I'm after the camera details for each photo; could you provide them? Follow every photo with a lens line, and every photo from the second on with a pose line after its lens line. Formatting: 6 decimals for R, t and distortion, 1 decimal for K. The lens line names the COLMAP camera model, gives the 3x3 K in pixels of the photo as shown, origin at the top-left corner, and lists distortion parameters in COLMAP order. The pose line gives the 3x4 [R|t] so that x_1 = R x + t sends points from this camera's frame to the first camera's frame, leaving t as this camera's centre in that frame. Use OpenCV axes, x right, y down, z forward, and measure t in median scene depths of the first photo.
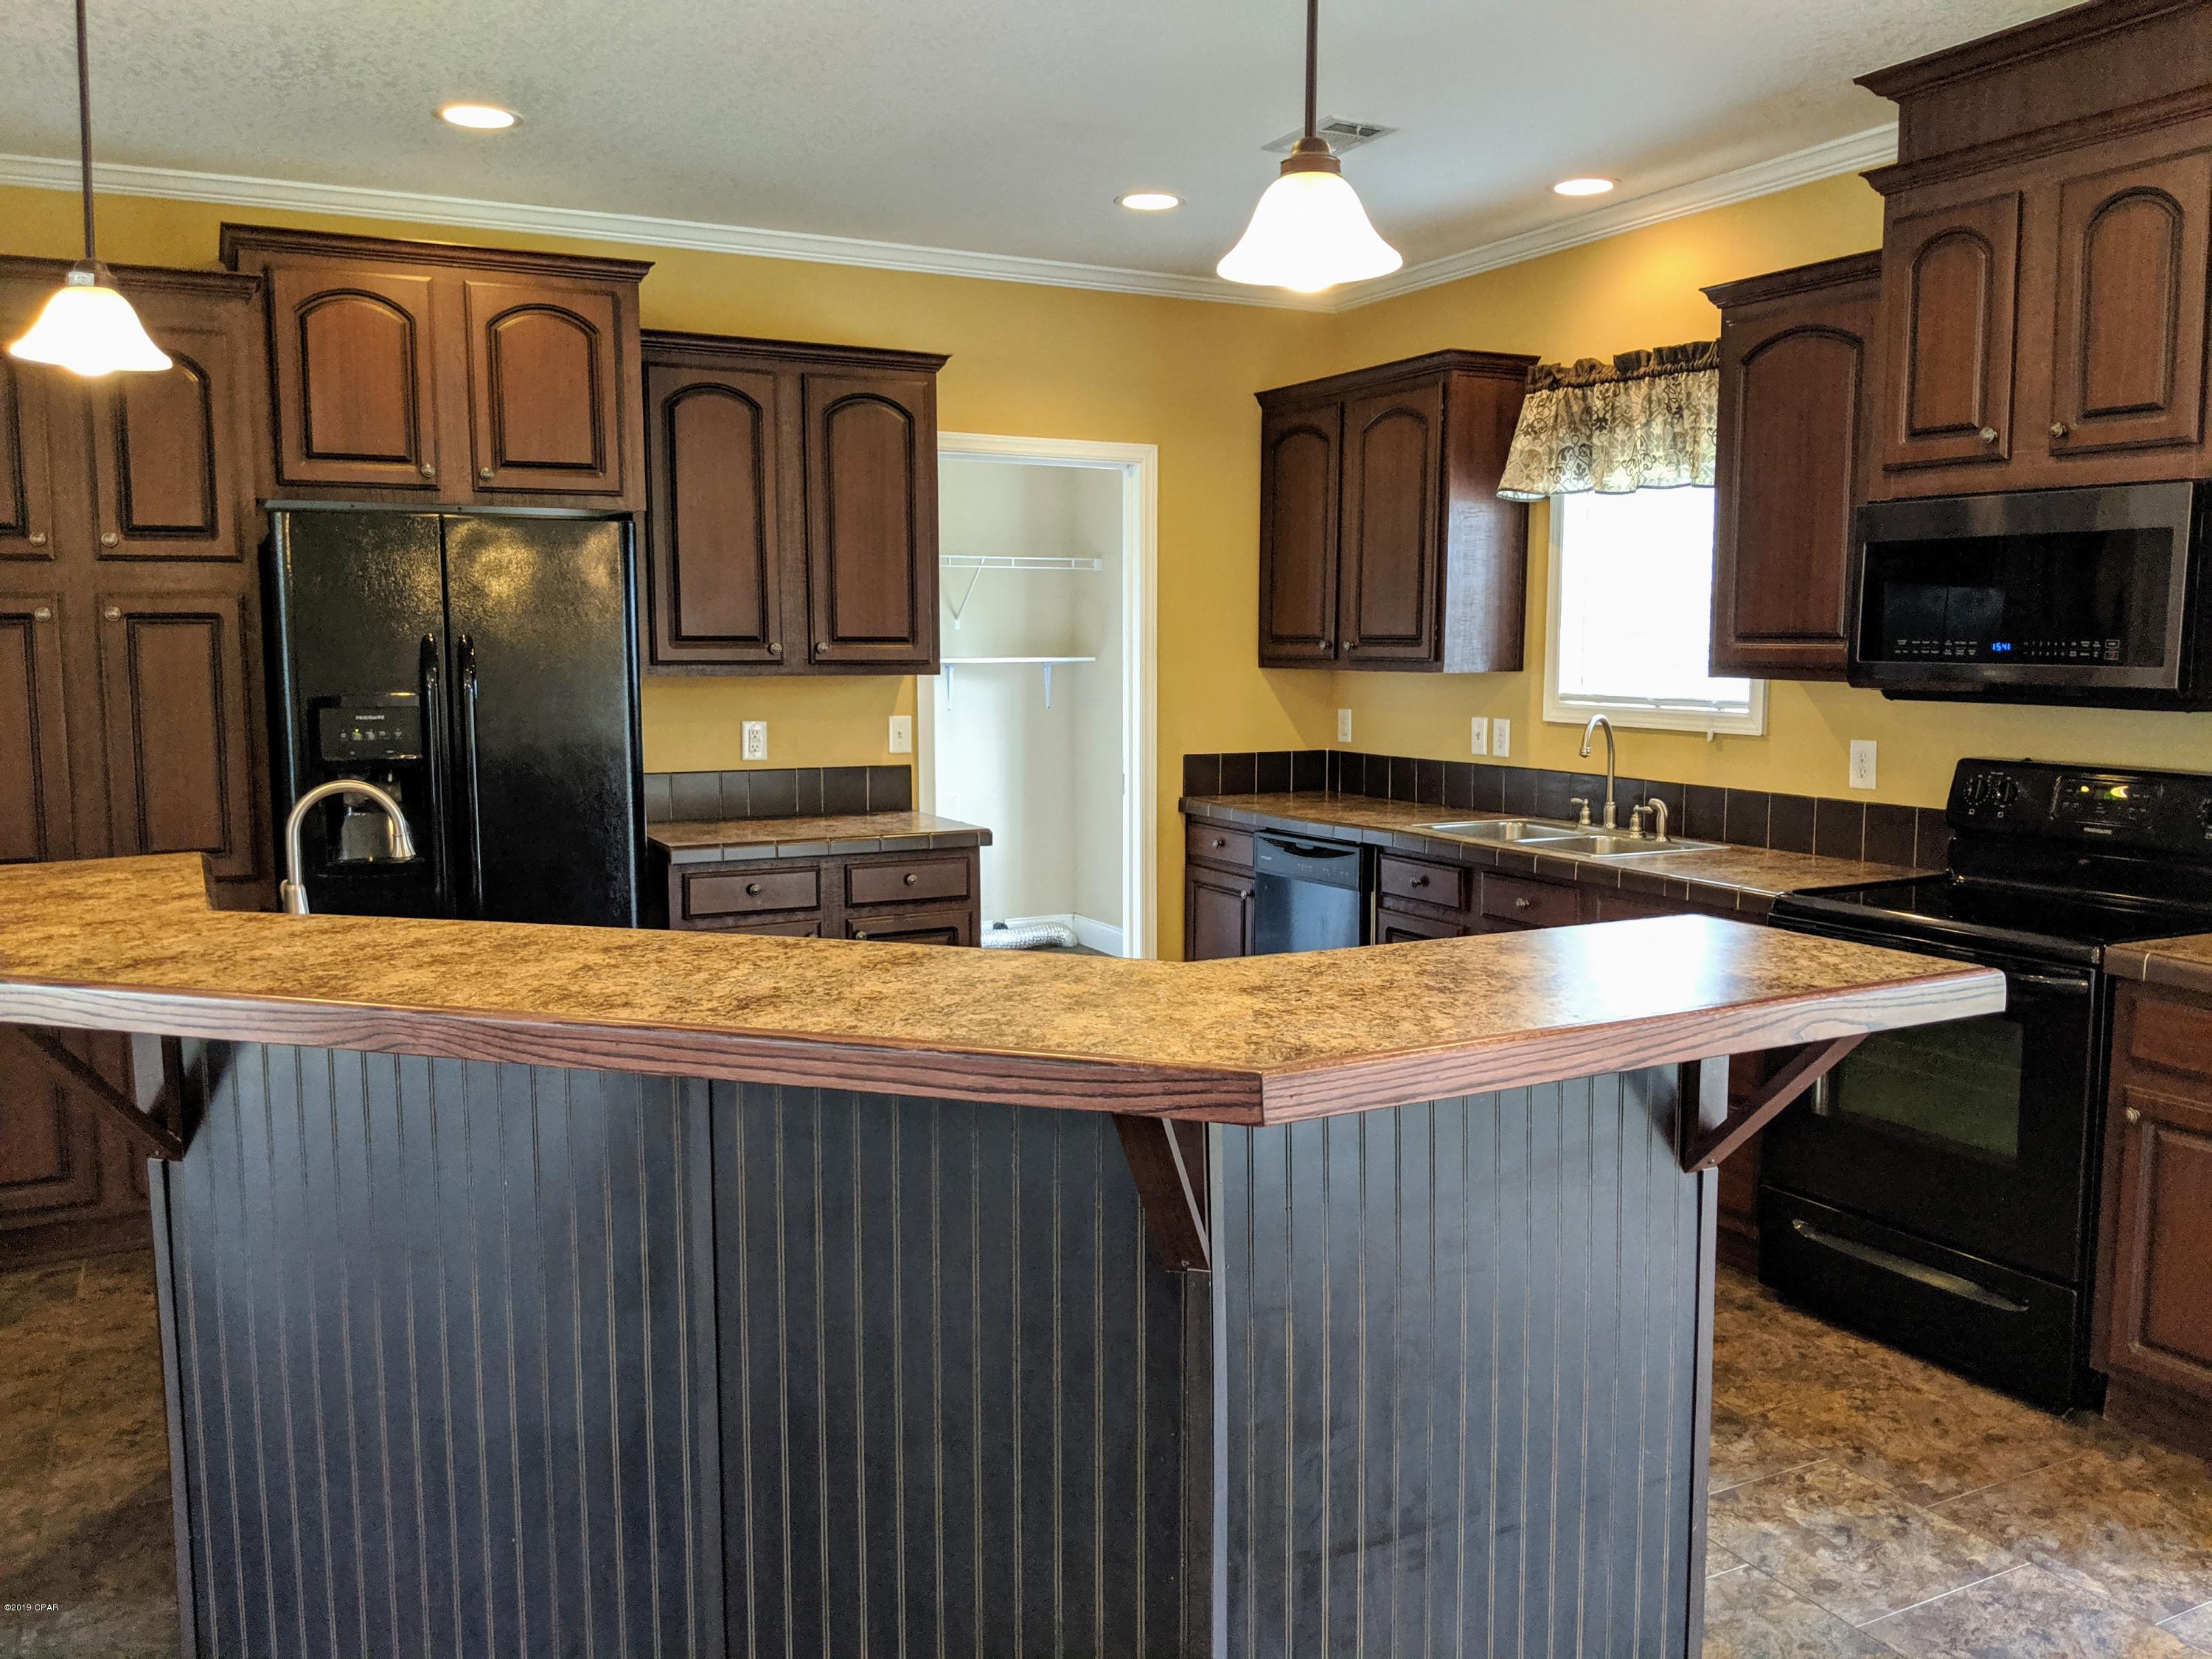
lens RADIAL K [[1770.2, 0, 1122.7], [0, 1770.2, 838.0], [0, 0, 1]] dist [0.040614, -0.084778]
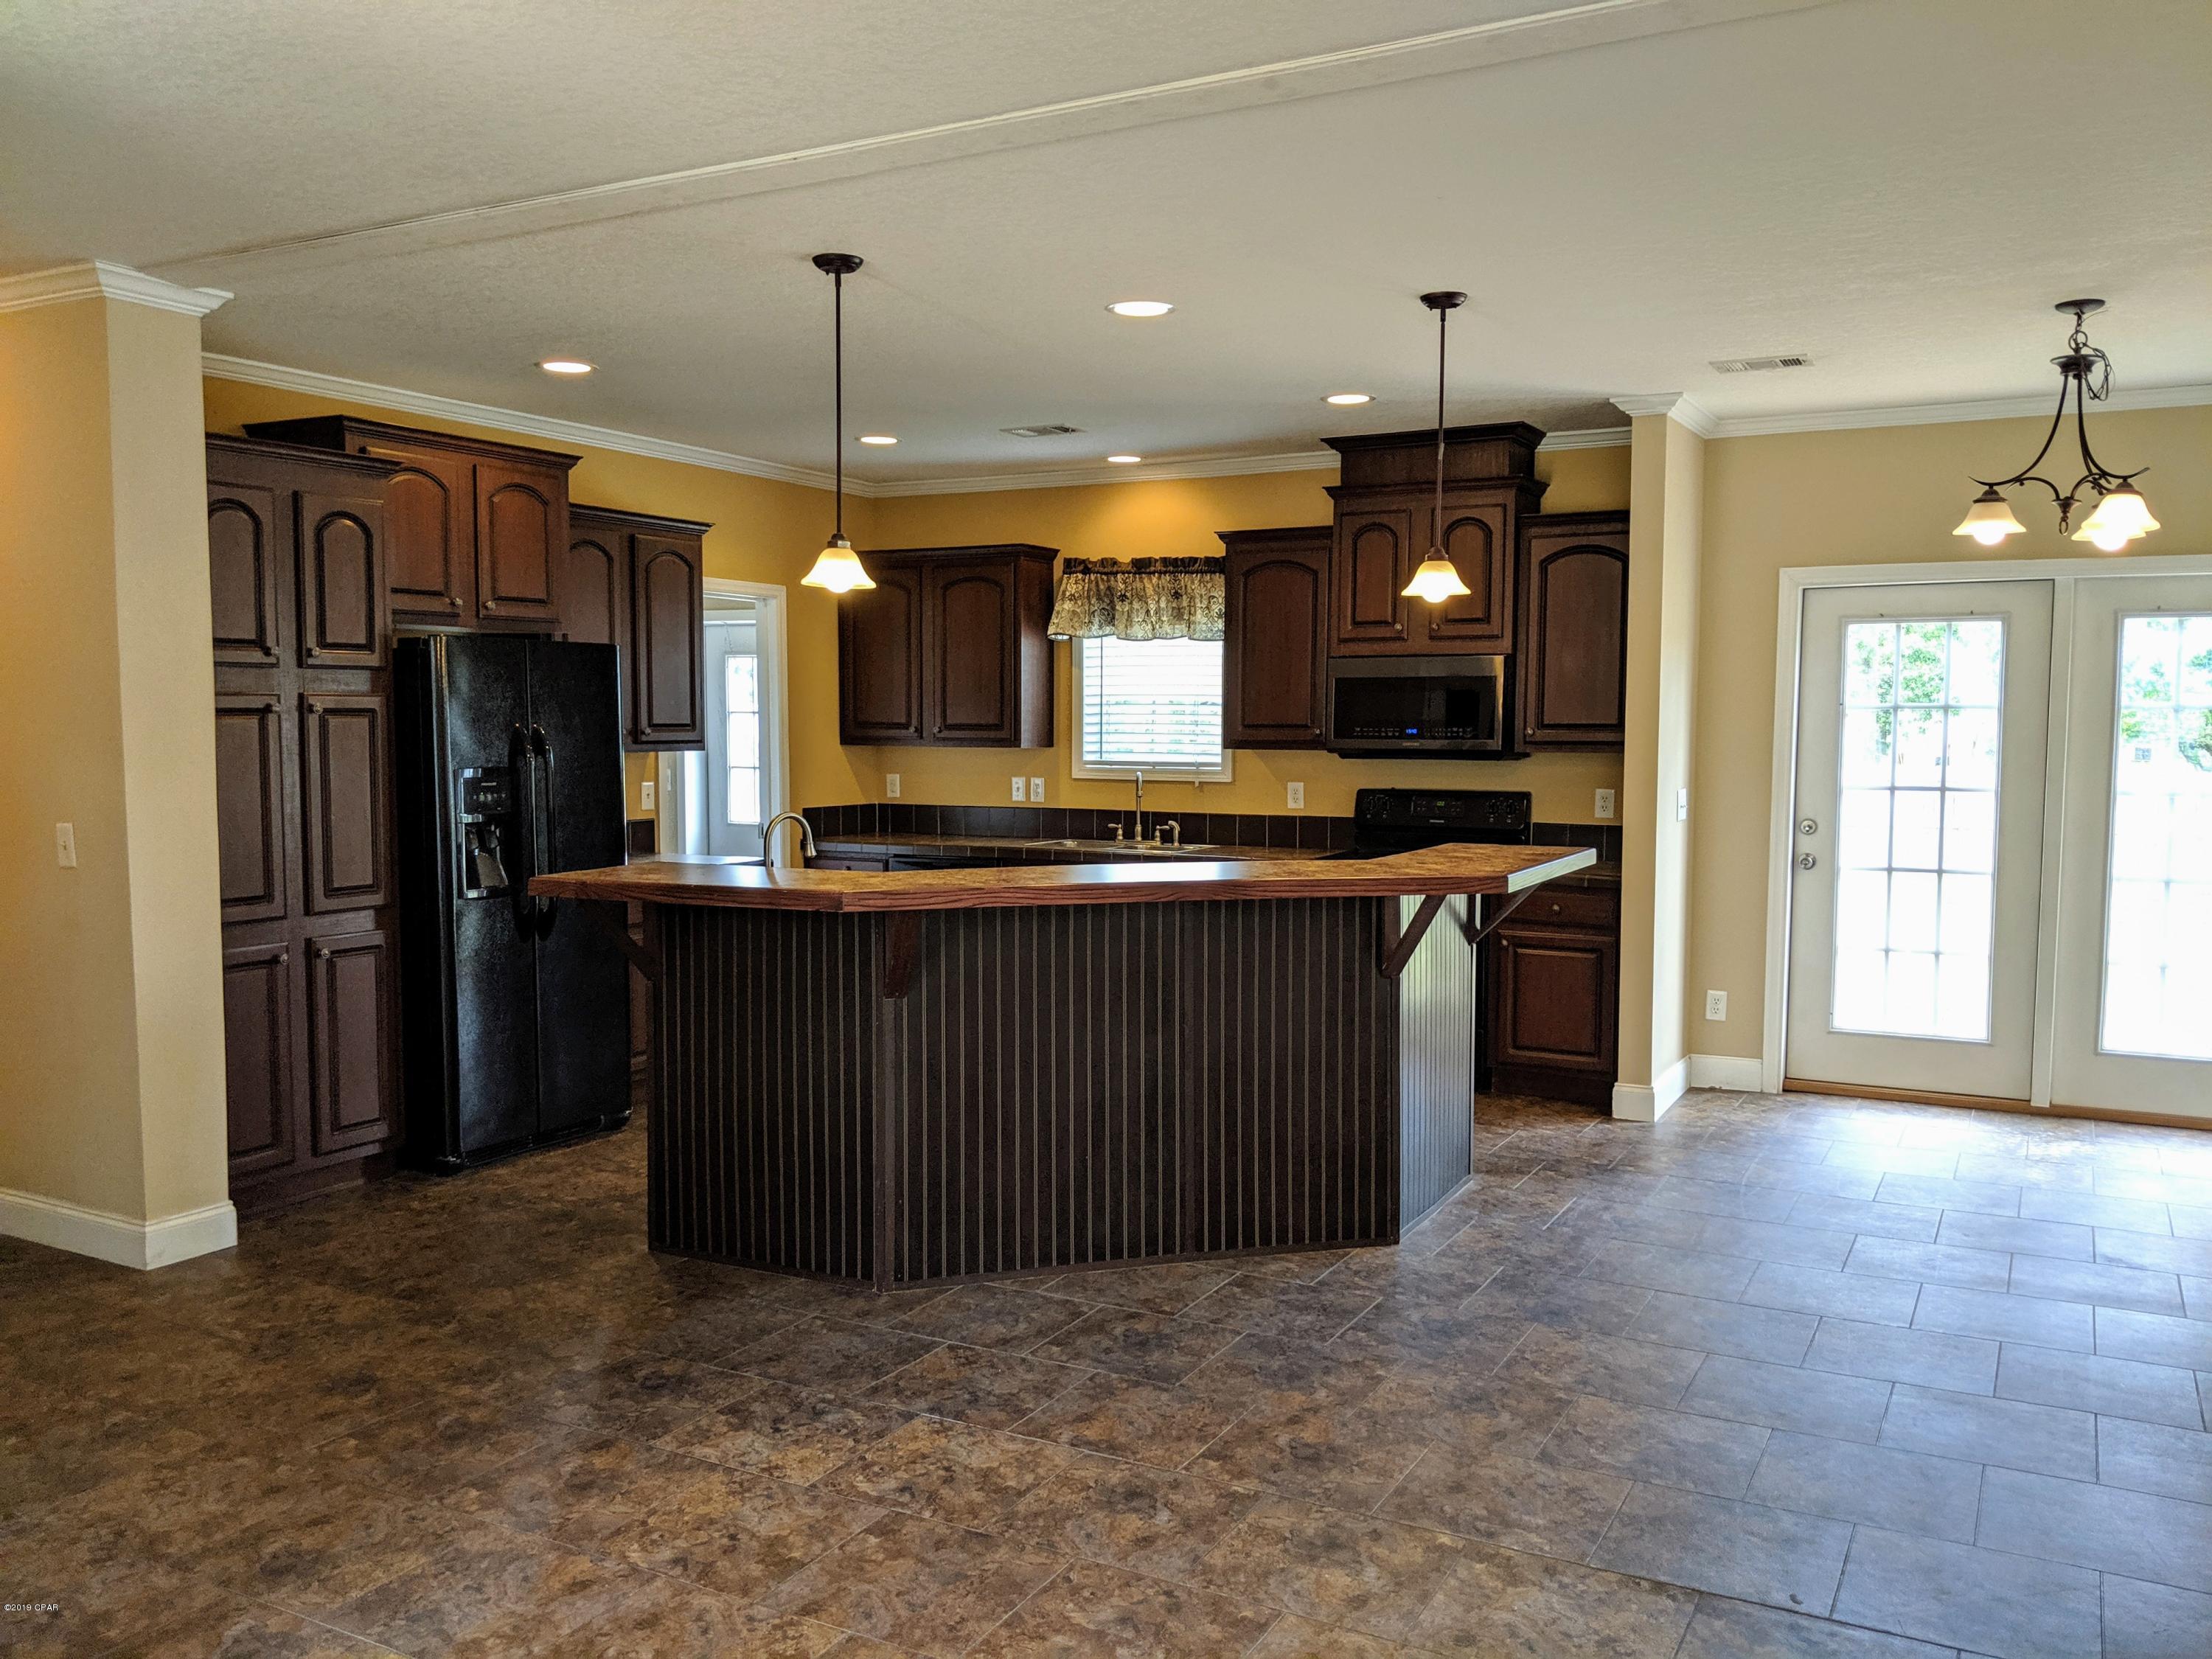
lens RADIAL K [[1770.2, 0, 1120.2], [0, 1770.2, 834.4], [0, 0, 1]] dist [0.040614, -0.084778]
pose [[0.825115, -0.035281, 0.563862, -0.778272], [0.062995, 0.997570, -0.029763, 0.042537], [-0.561442, 0.060079, 0.825332, -0.404217]]
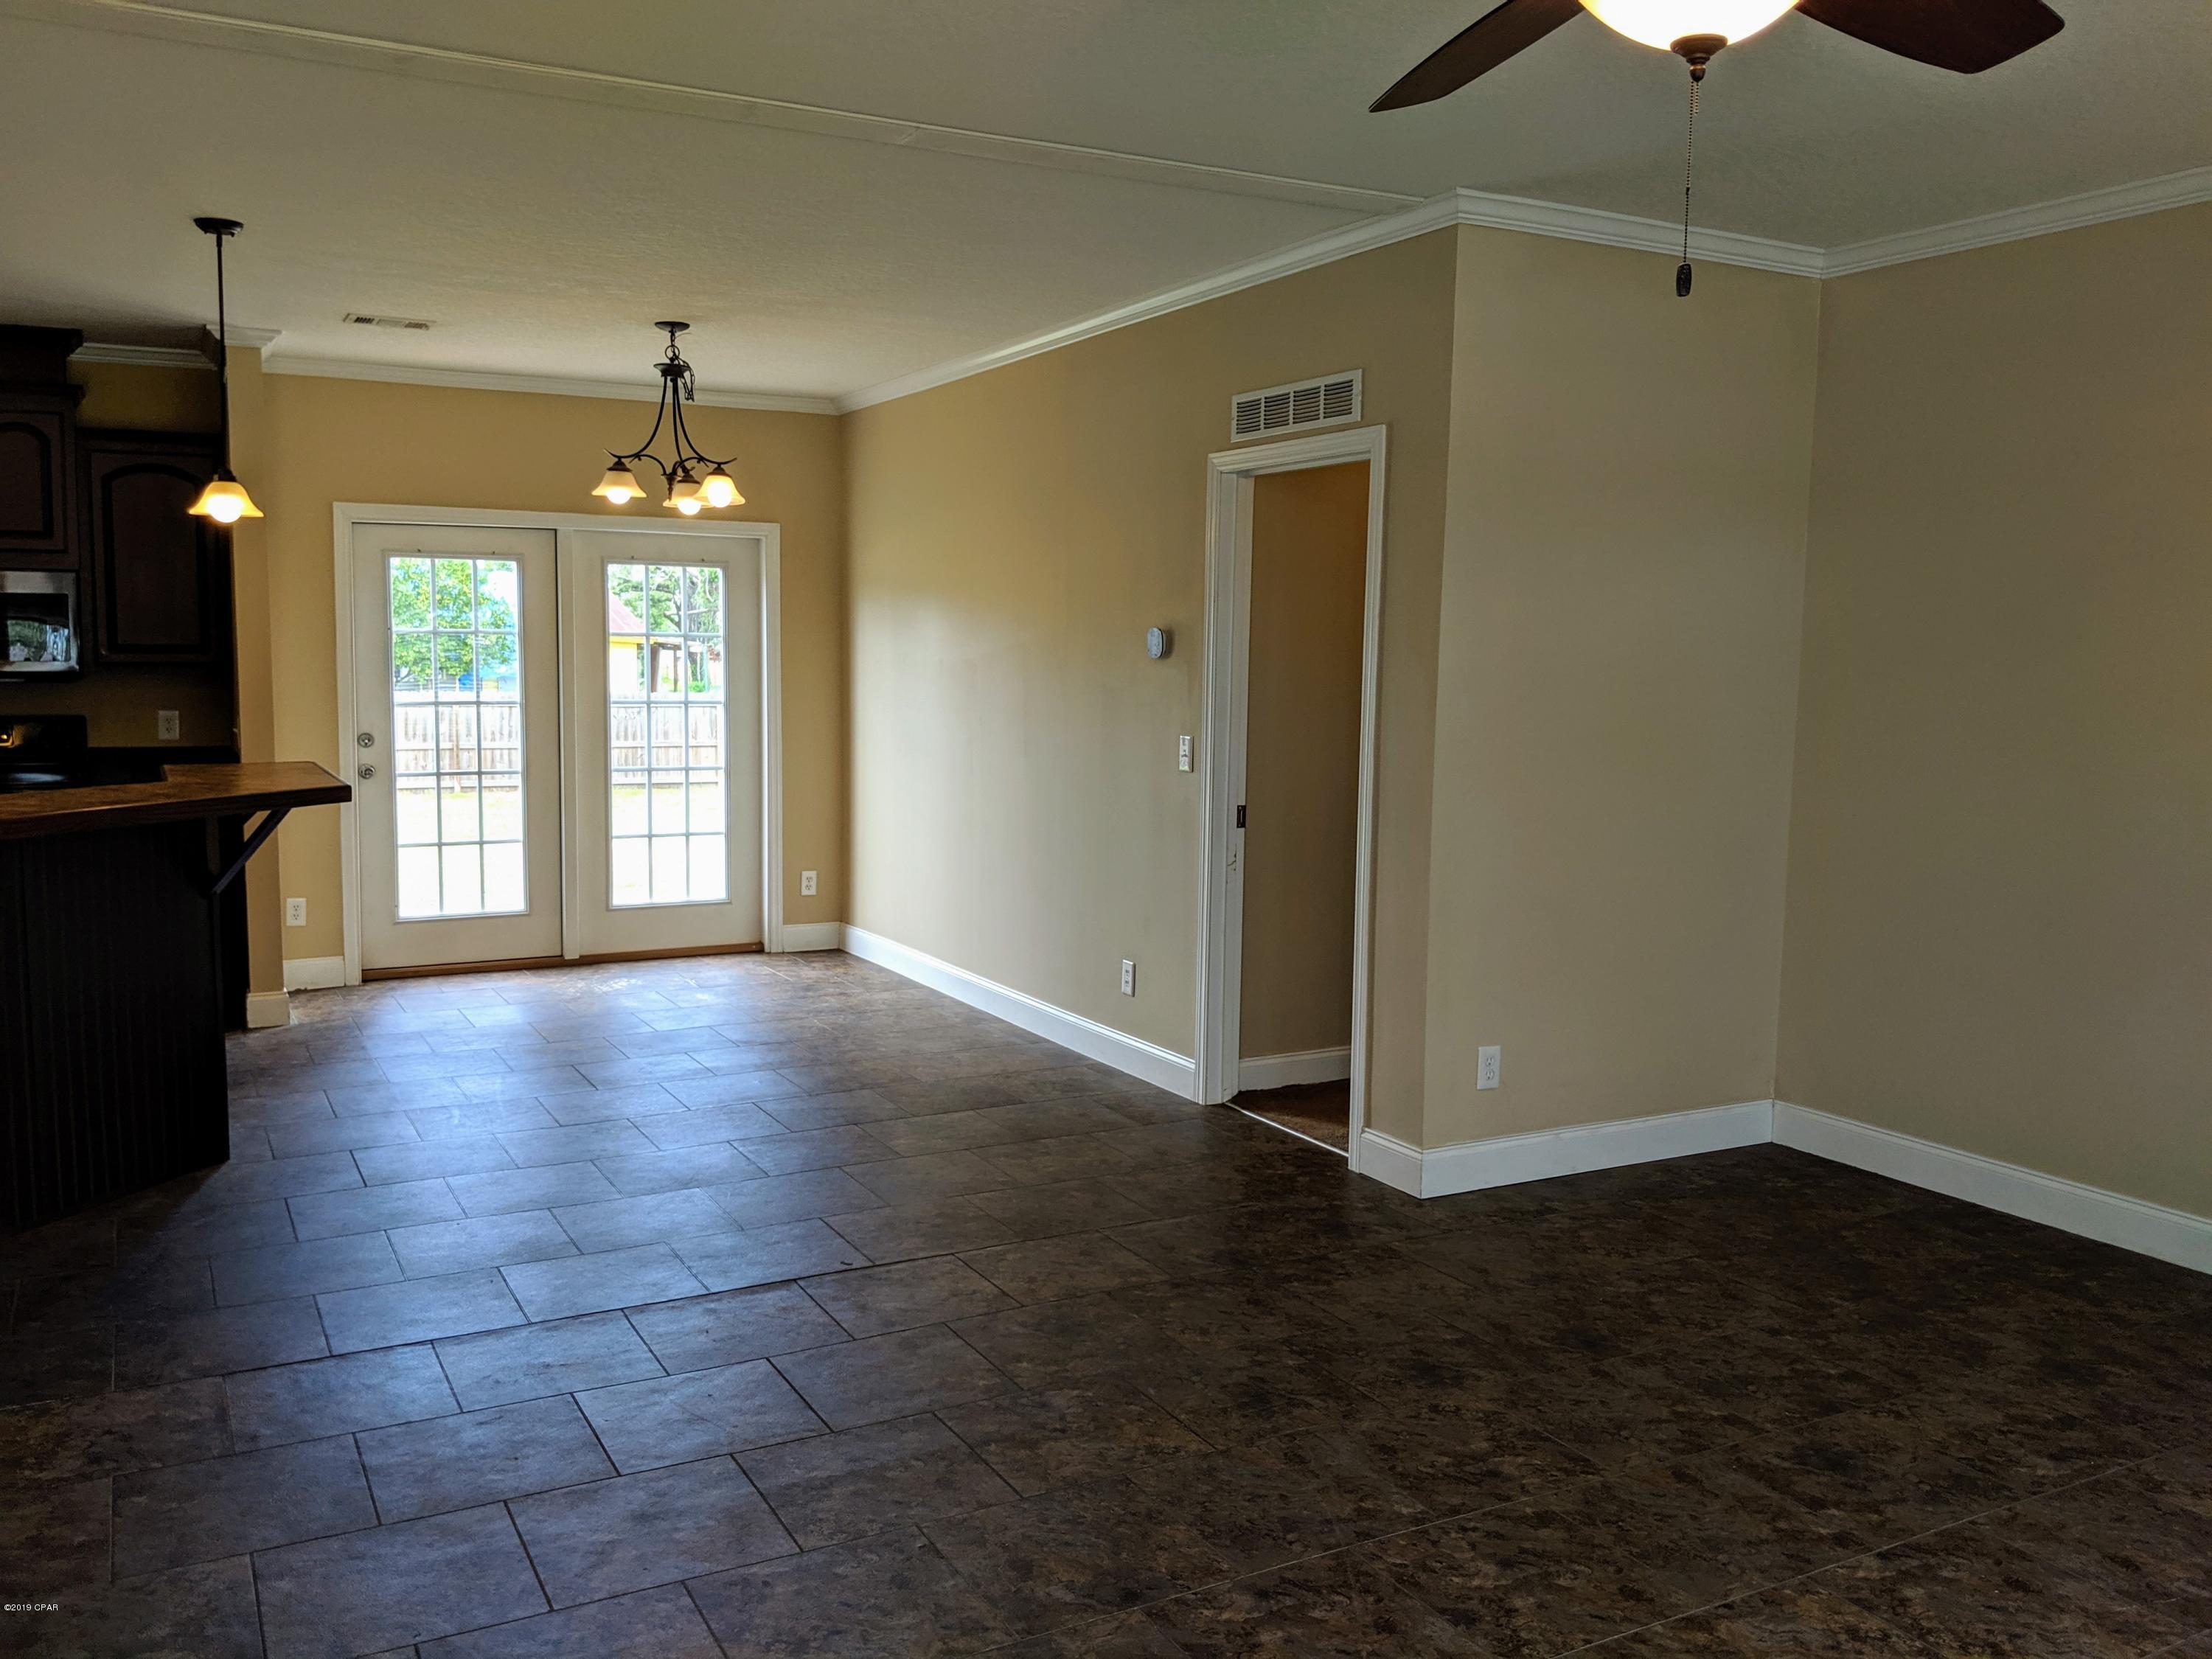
lens RADIAL K [[1770.2, 0, 1077.0], [0, 1770.2, 793.5], [0, 0, 1]] dist [0.040614, -0.084778]
pose [[-0.010358, -0.080368, 0.996711, -1.144604], [0.108527, 0.990787, 0.081018, 0.012314], [-0.994040, 0.109009, -0.001540, -0.111898]]
